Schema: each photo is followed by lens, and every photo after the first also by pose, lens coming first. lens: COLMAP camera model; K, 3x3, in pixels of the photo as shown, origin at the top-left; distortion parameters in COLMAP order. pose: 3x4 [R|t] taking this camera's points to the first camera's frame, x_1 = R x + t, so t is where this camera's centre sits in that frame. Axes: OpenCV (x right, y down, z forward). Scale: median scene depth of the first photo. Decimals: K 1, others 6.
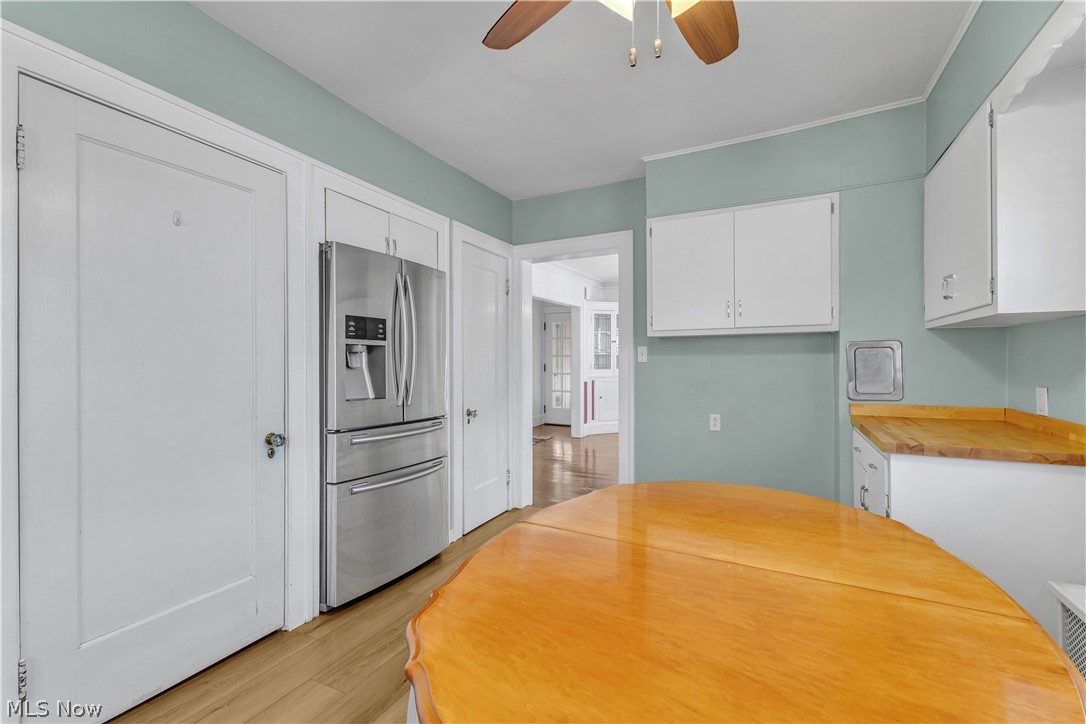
lens RADIAL K [[483.6, 0, 543.0], [0, 483.6, 362.0], [0, 0, 1]] dist [-0.000349, -0.000025]
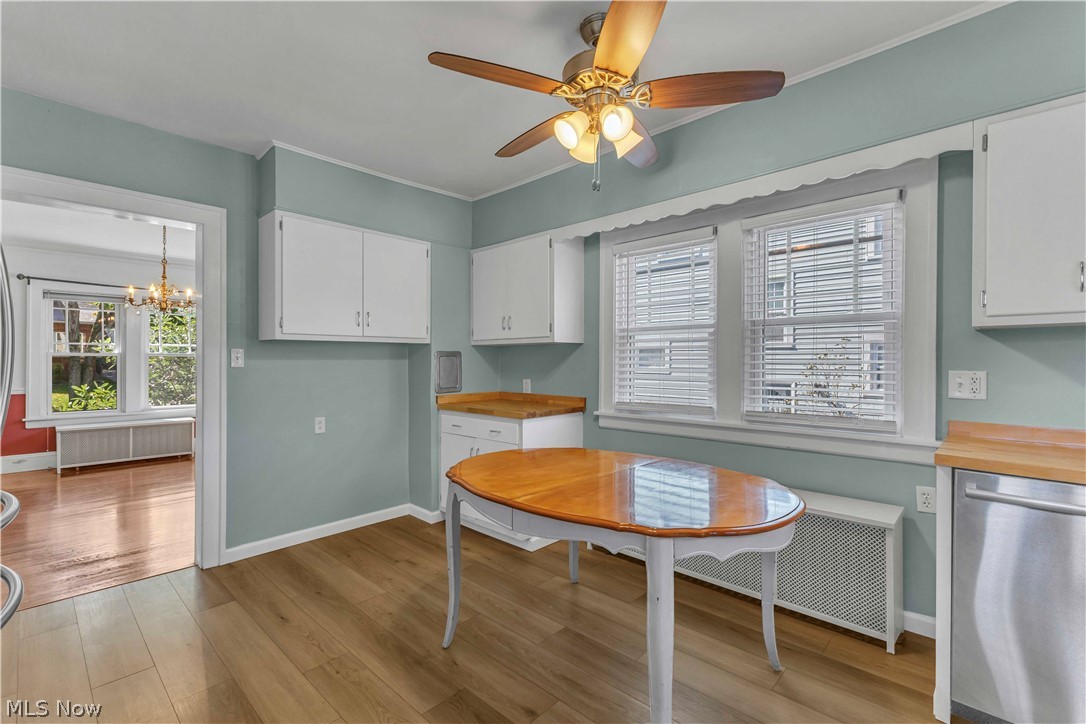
lens RADIAL K [[483.6, 0, 543.0], [0, 483.6, 362.0], [0, 0, 1]] dist [-0.000349, -0.000025]
pose [[0.251599, -0.000372, 0.967831, -0.583367], [0.001183, 0.999999, 0.000077, -0.010547], [-0.967831, 0.001125, 0.251600, 0.315561]]
